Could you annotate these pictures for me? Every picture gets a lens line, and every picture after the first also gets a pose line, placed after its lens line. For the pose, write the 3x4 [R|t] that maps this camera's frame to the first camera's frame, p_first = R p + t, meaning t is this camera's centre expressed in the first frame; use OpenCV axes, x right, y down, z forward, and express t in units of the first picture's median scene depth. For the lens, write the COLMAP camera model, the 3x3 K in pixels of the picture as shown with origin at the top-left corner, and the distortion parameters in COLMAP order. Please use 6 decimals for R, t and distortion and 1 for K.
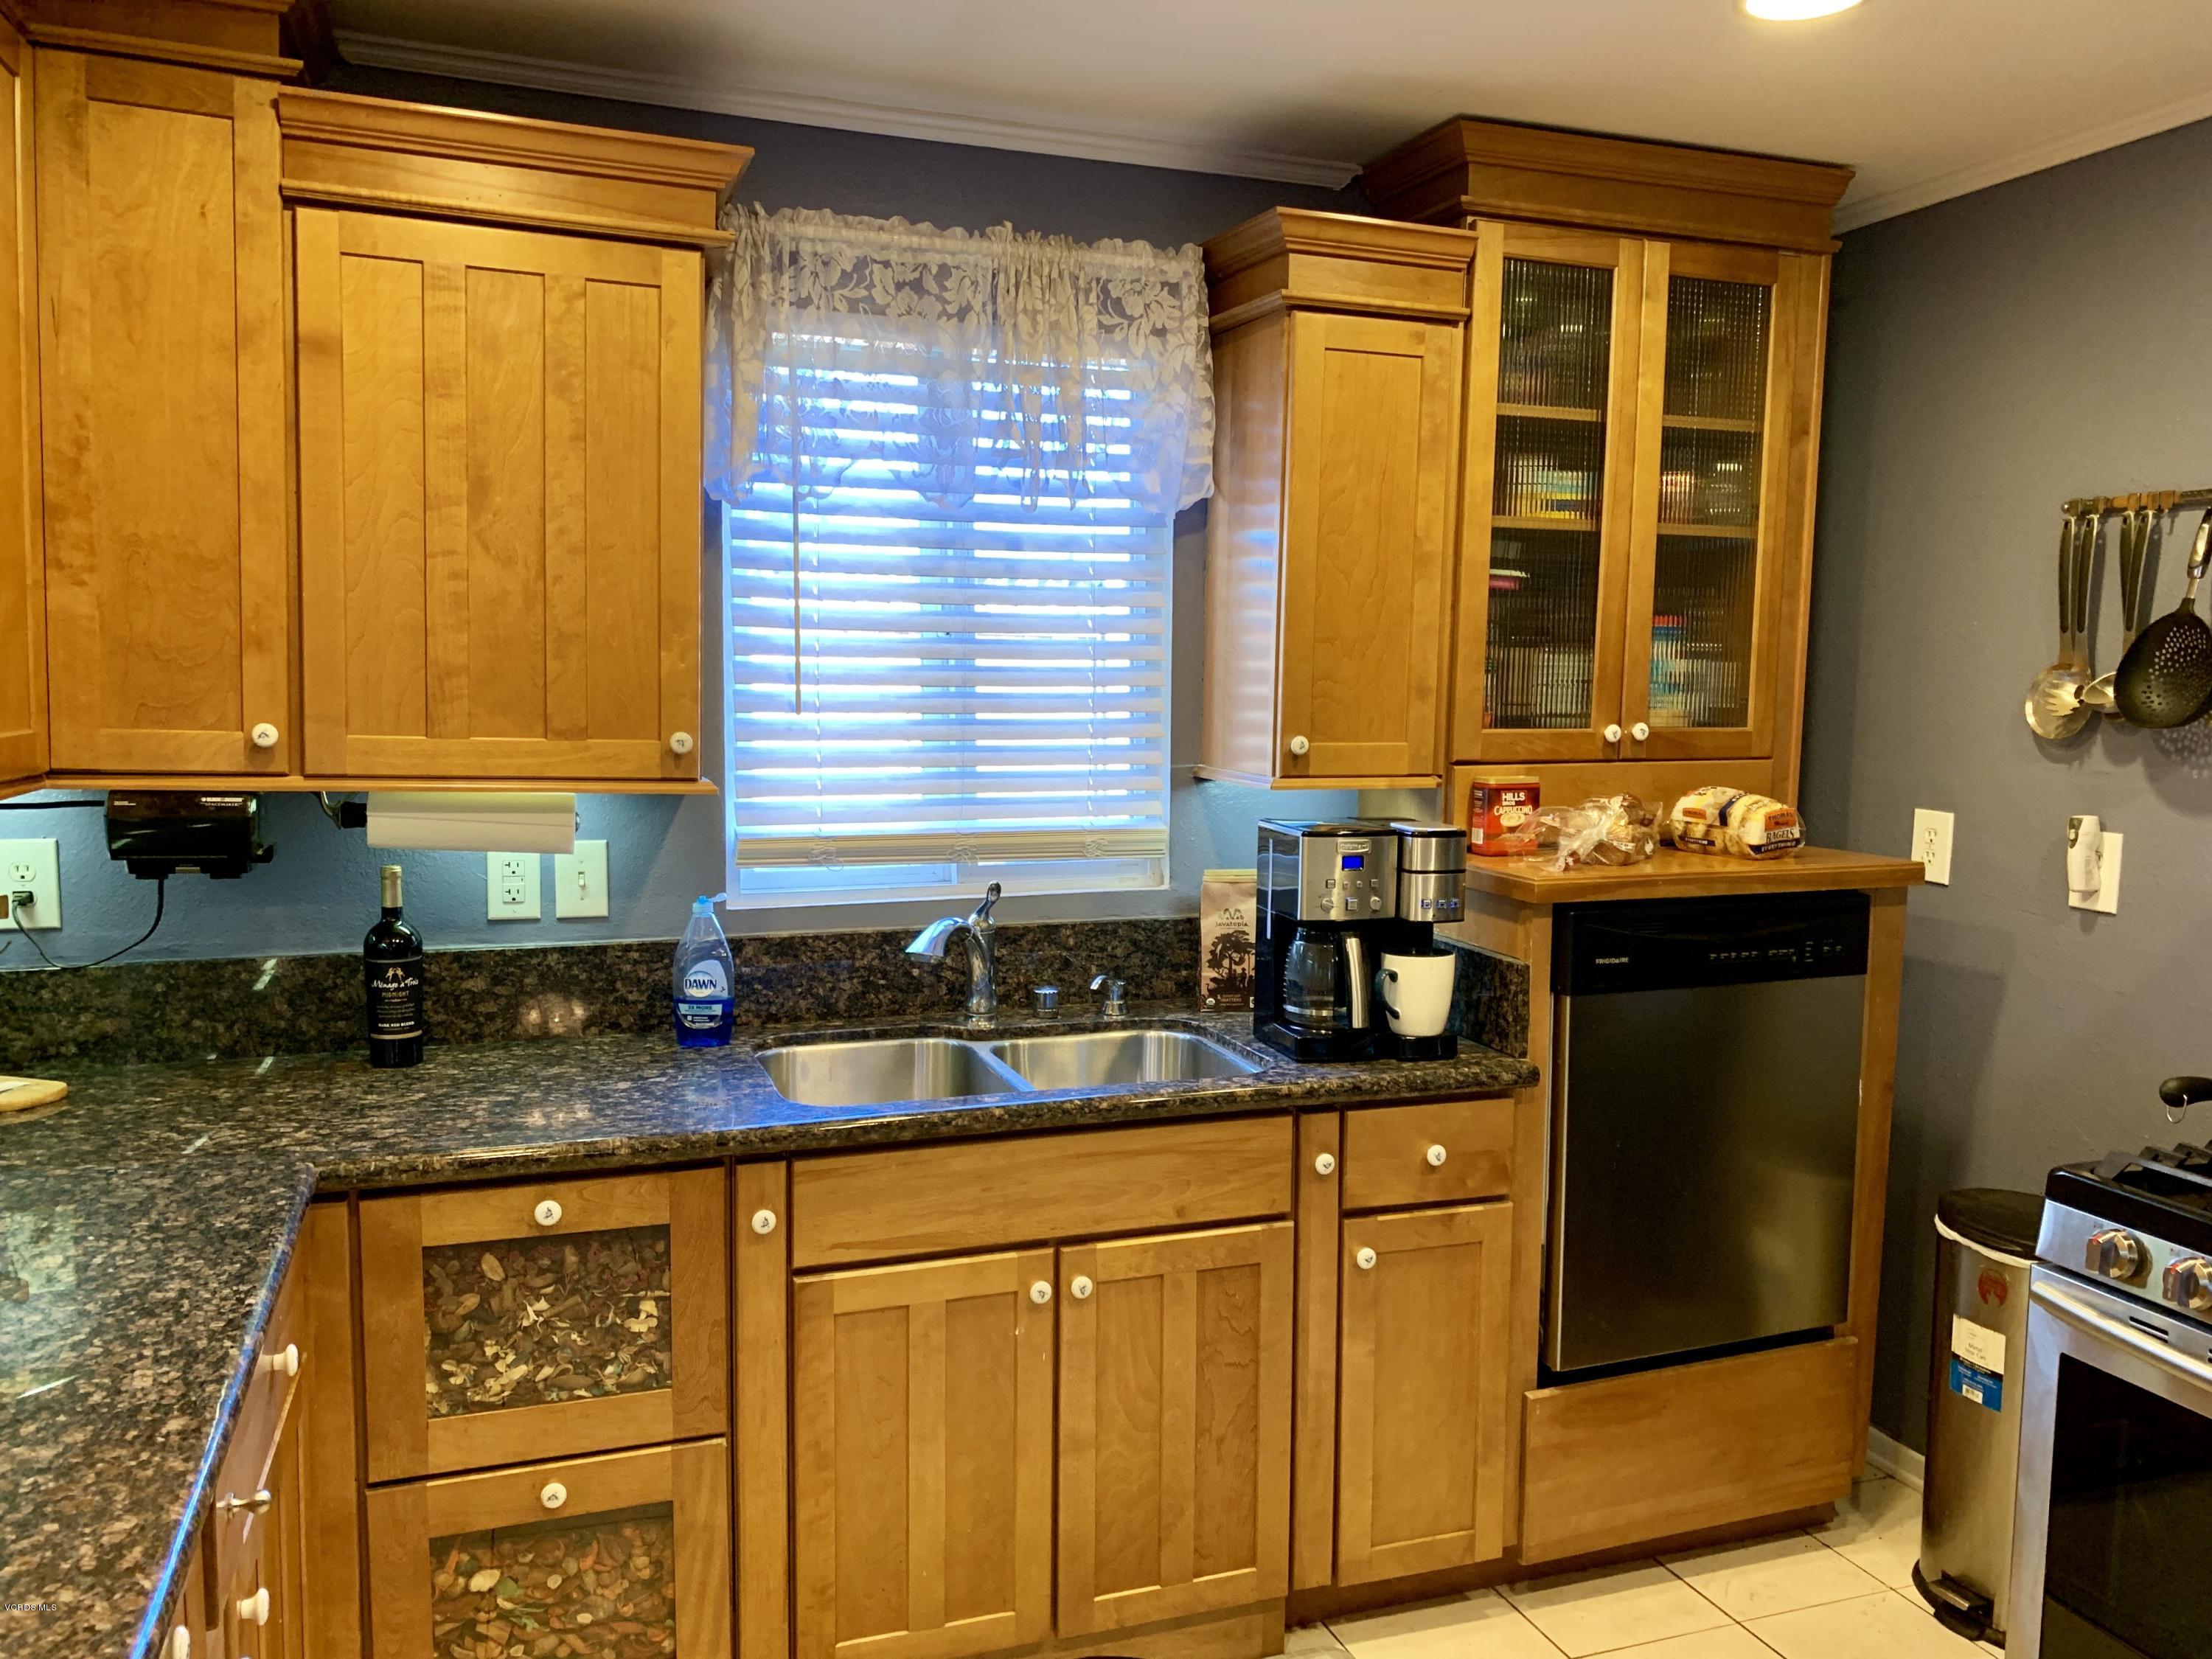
lens RADIAL K [[1687.4, 0, 1111.7], [0, 1687.4, 838.4], [0, 0, 1]] dist [0.052232, -0.063532]
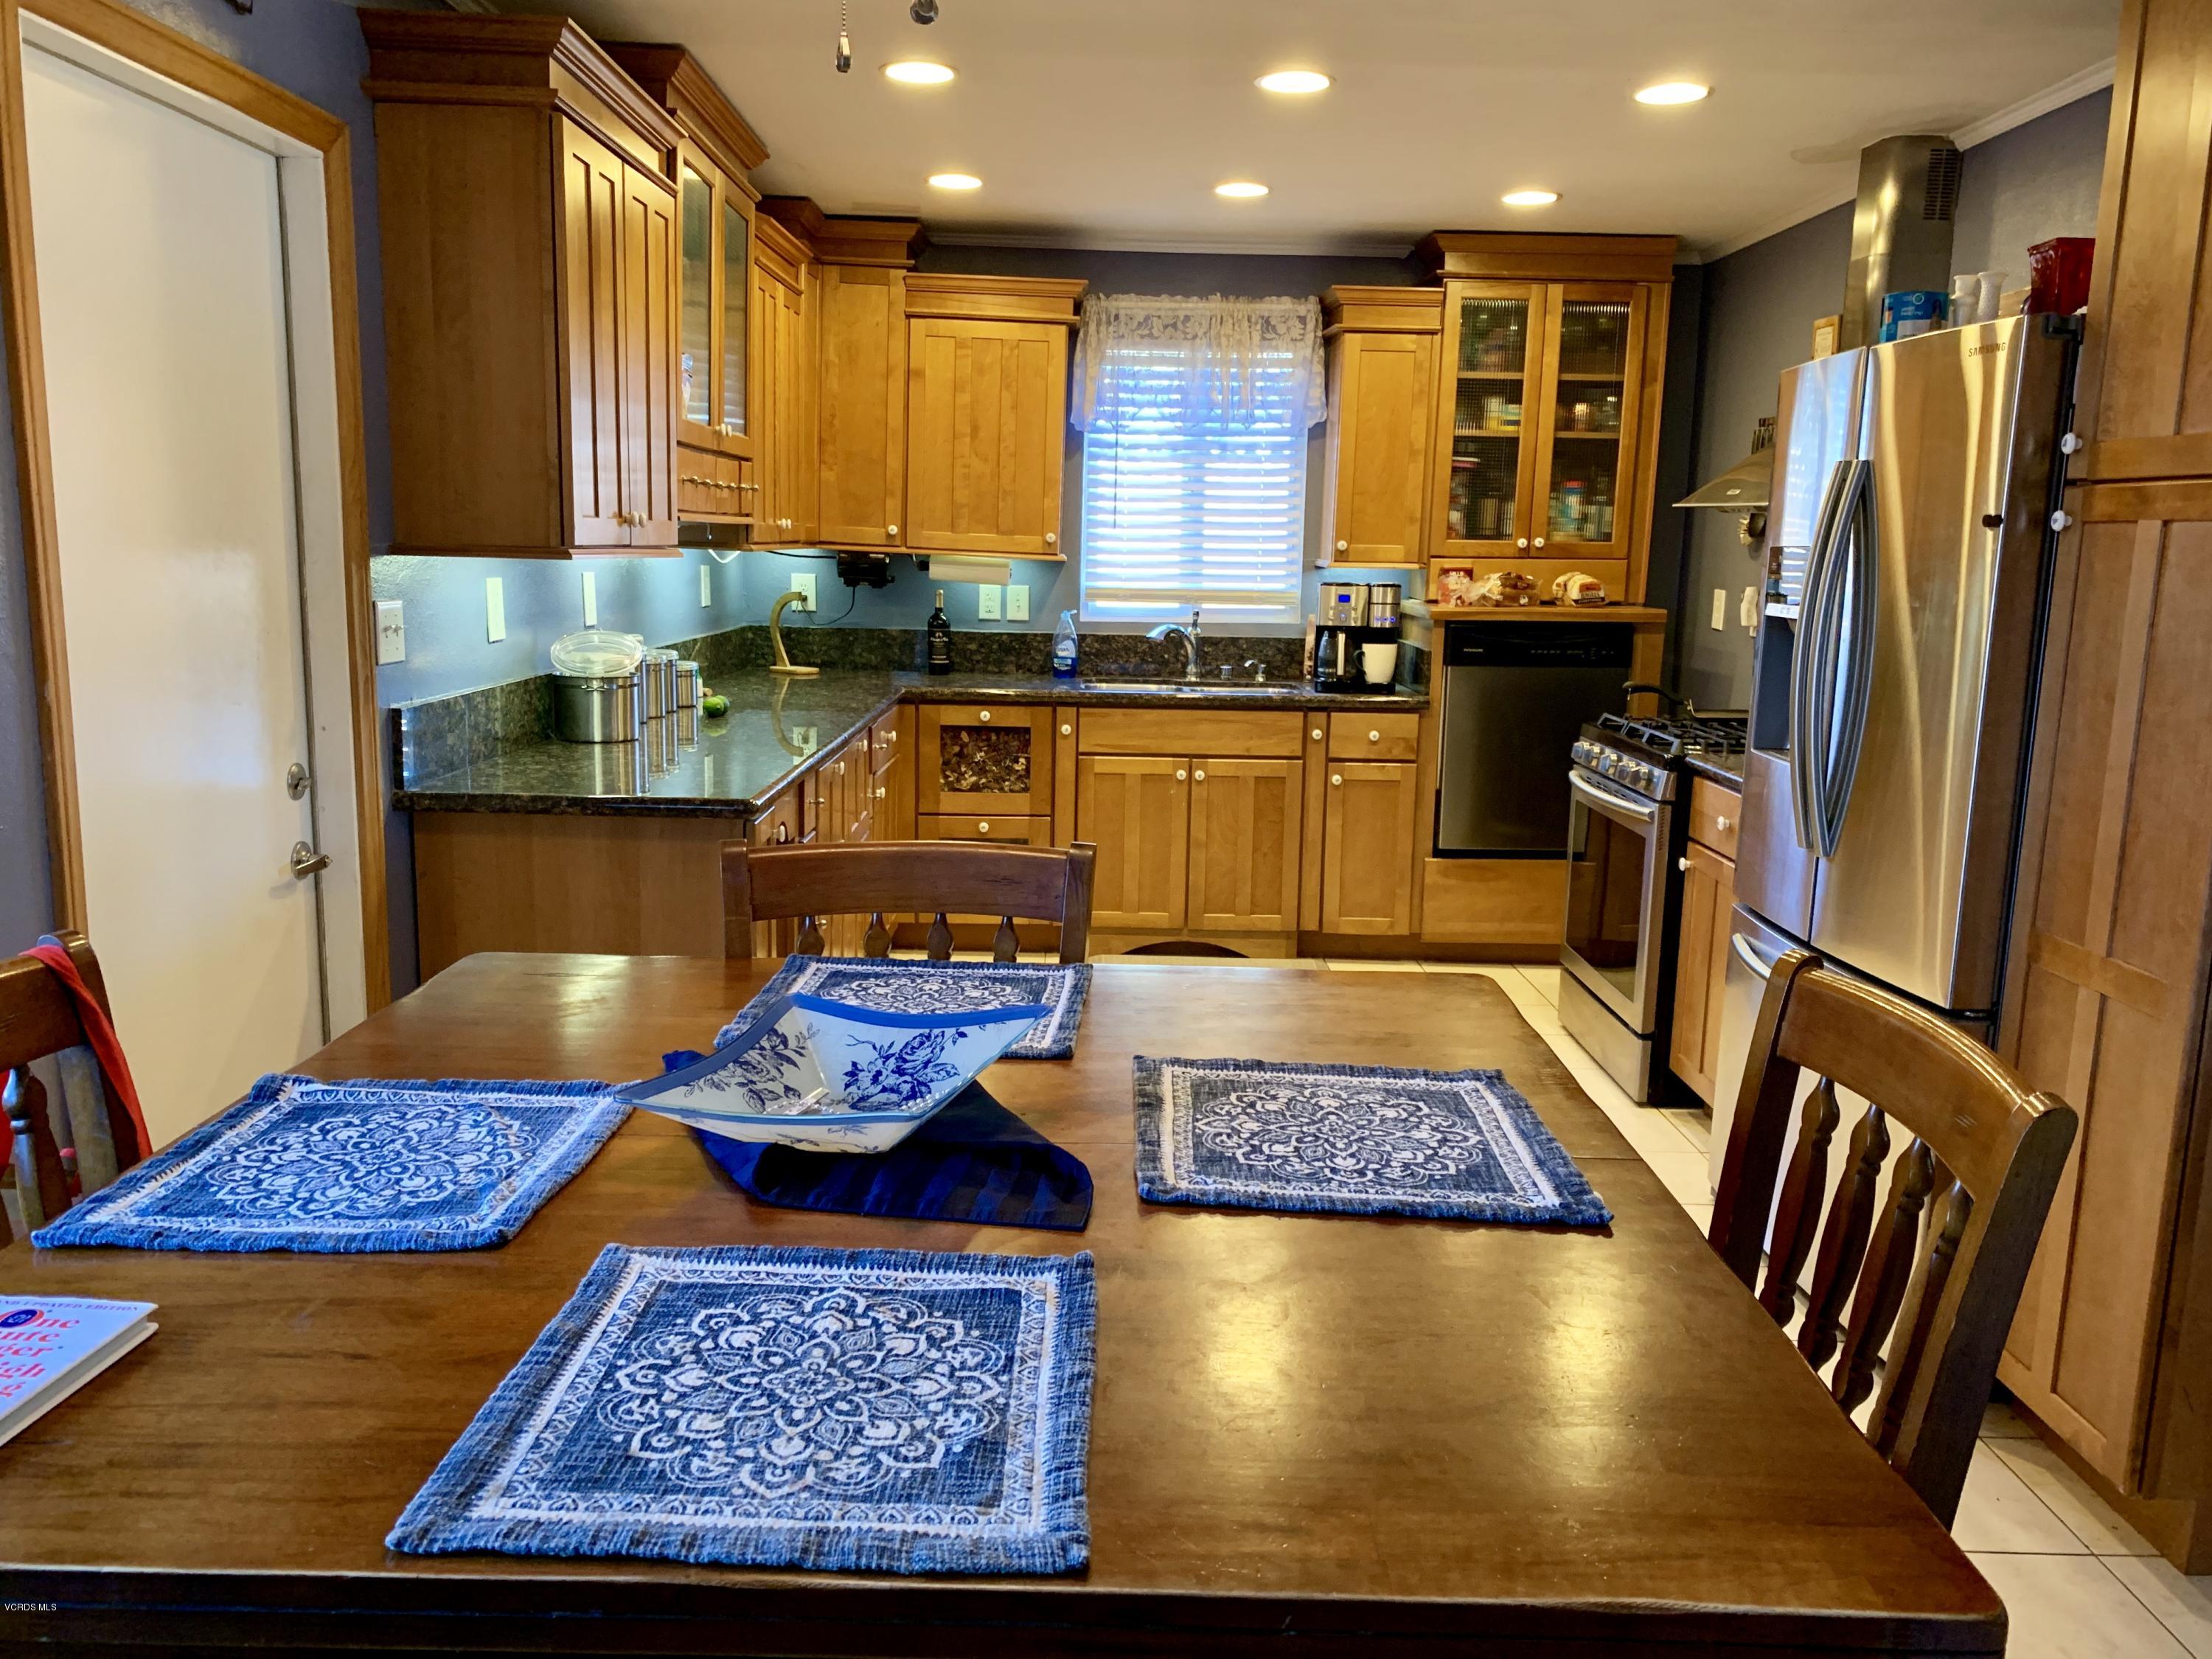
lens RADIAL K [[1687.4, 0, 1109.3], [0, 1687.4, 835.3], [0, 0, 1]] dist [0.052232, -0.063532]
pose [[0.942507, 0.067221, -0.327355, 0.558792], [-0.043782, 0.995955, 0.078460, 0.151893], [0.331305, -0.059617, 0.941638, -1.091678]]
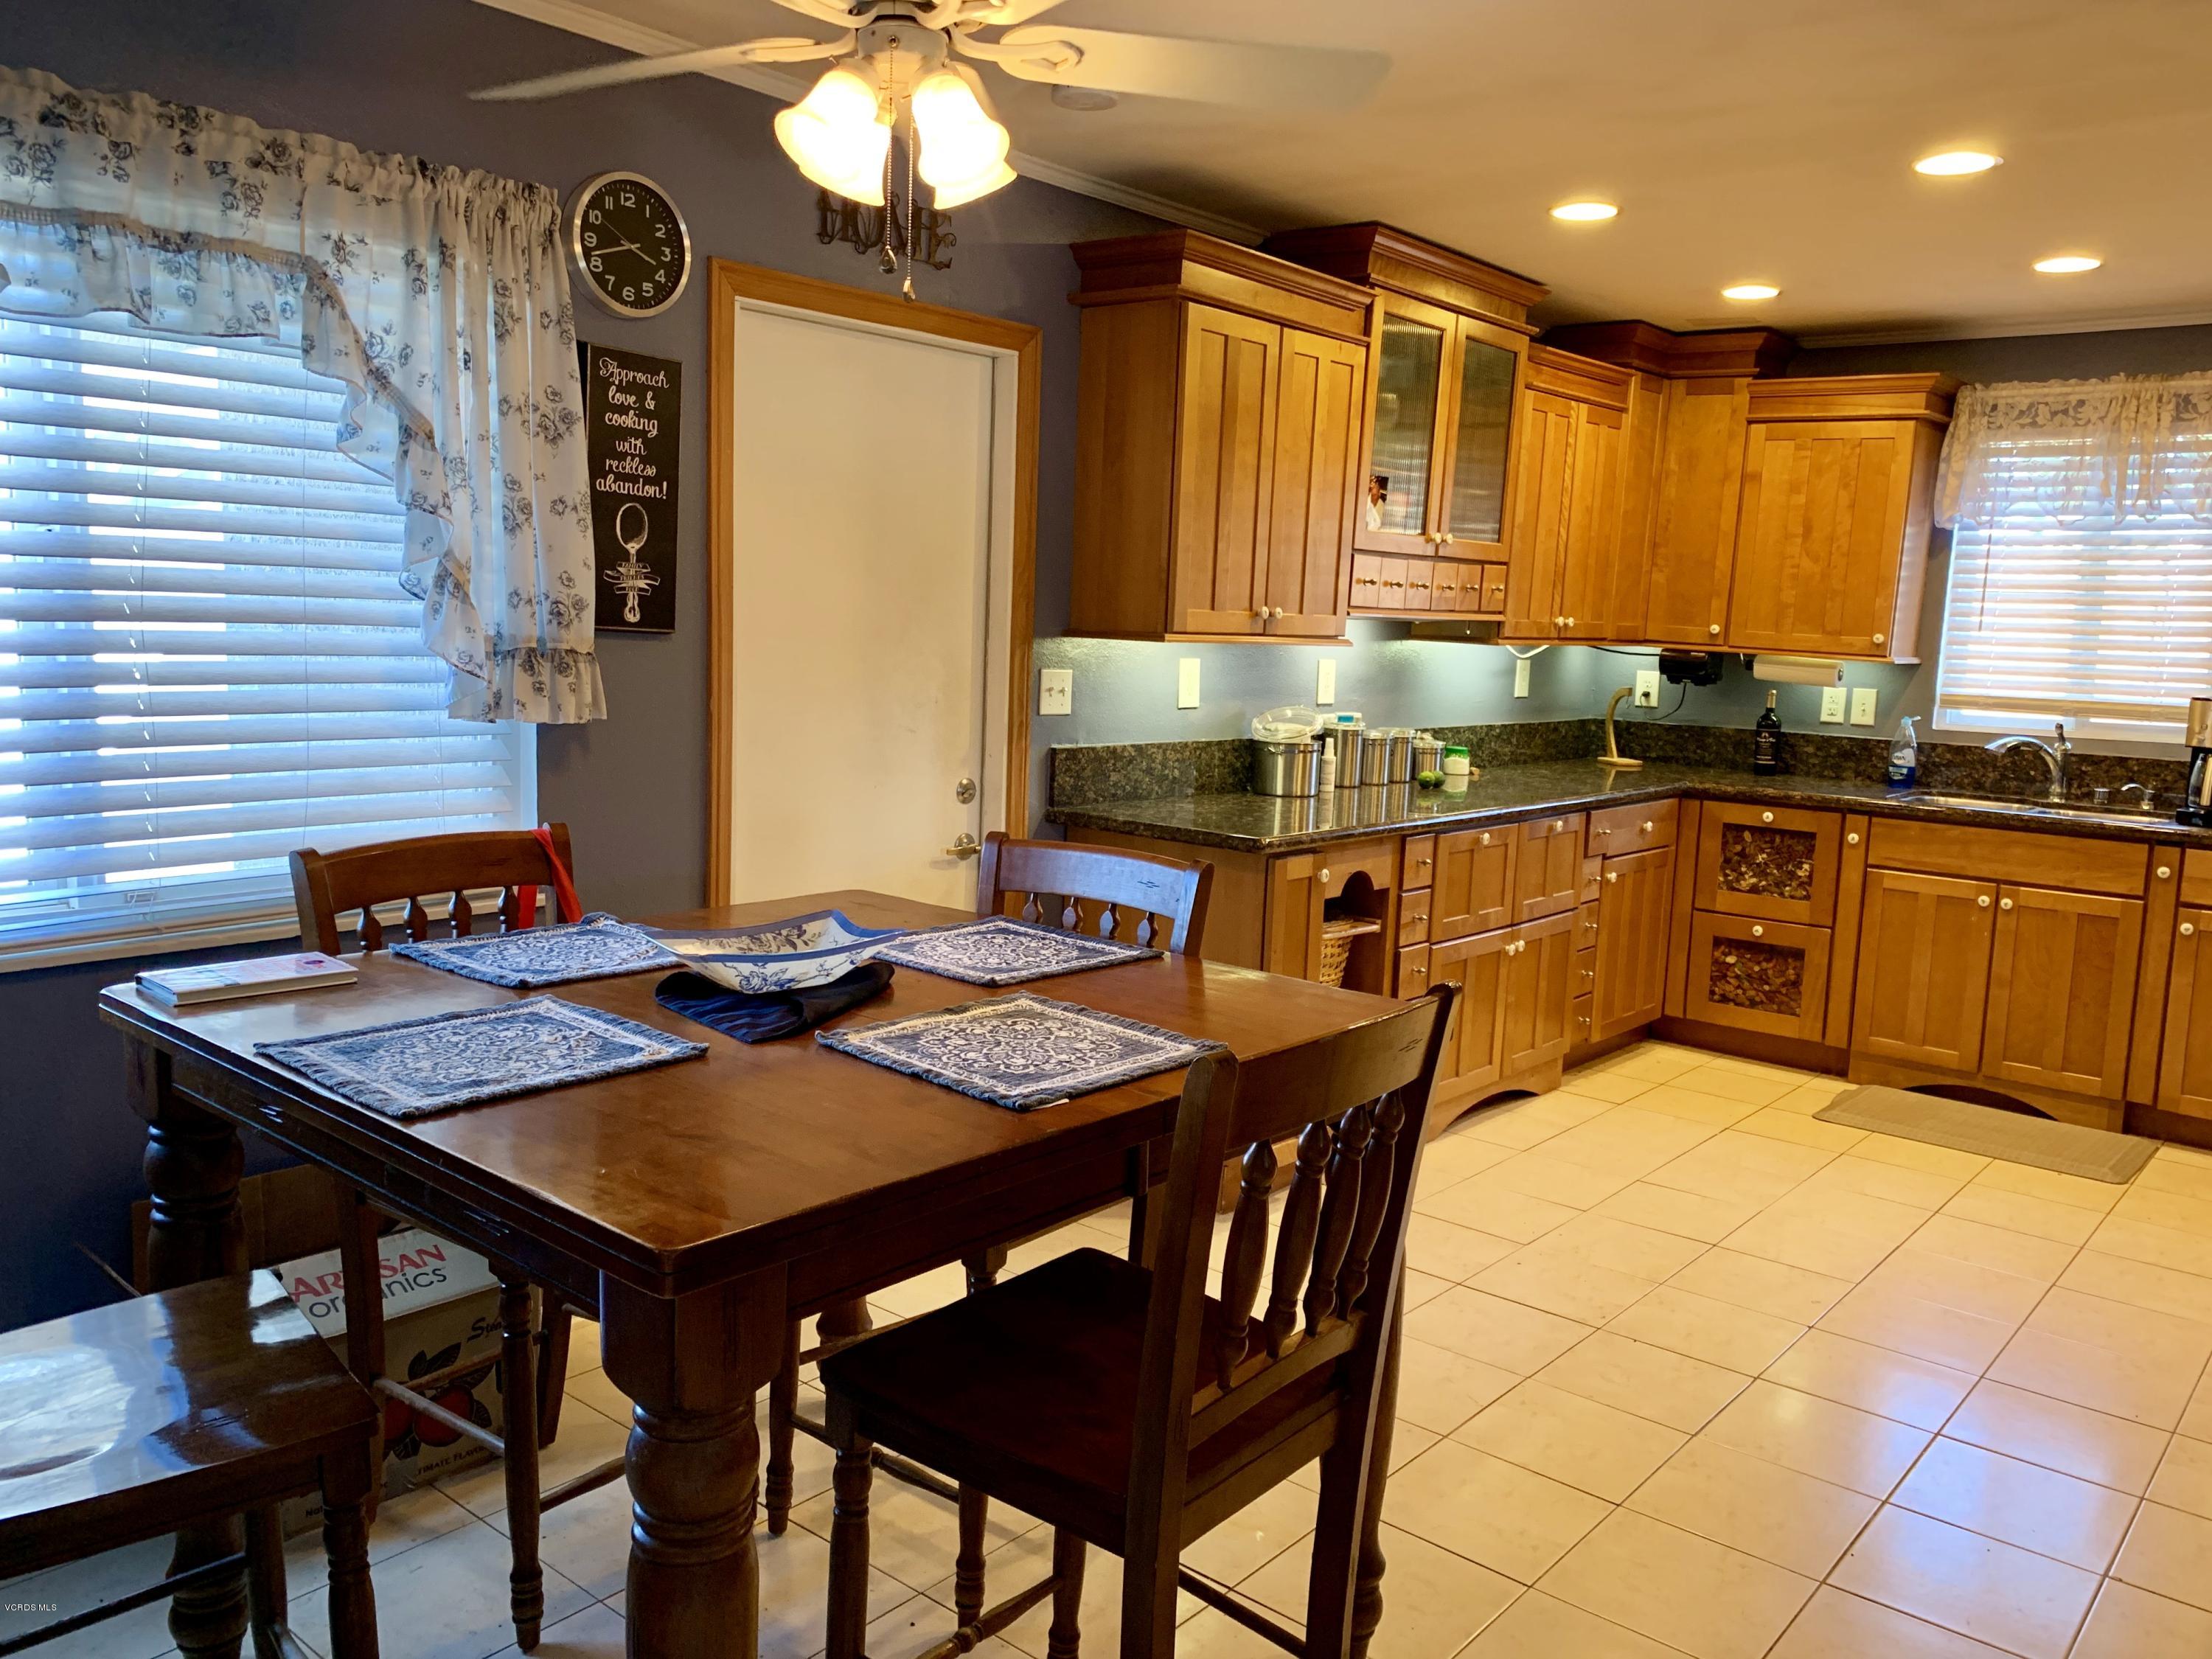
lens RADIAL K [[1687.4, 0, 1110.5], [0, 1687.4, 830.0], [0, 0, 1]] dist [0.052232, -0.063532]
pose [[0.503512, 0.120225, -0.855582, 1.074128], [-0.116971, 0.990639, 0.070366, 0.139243], [0.856033, 0.064648, 0.512862, -0.911350]]
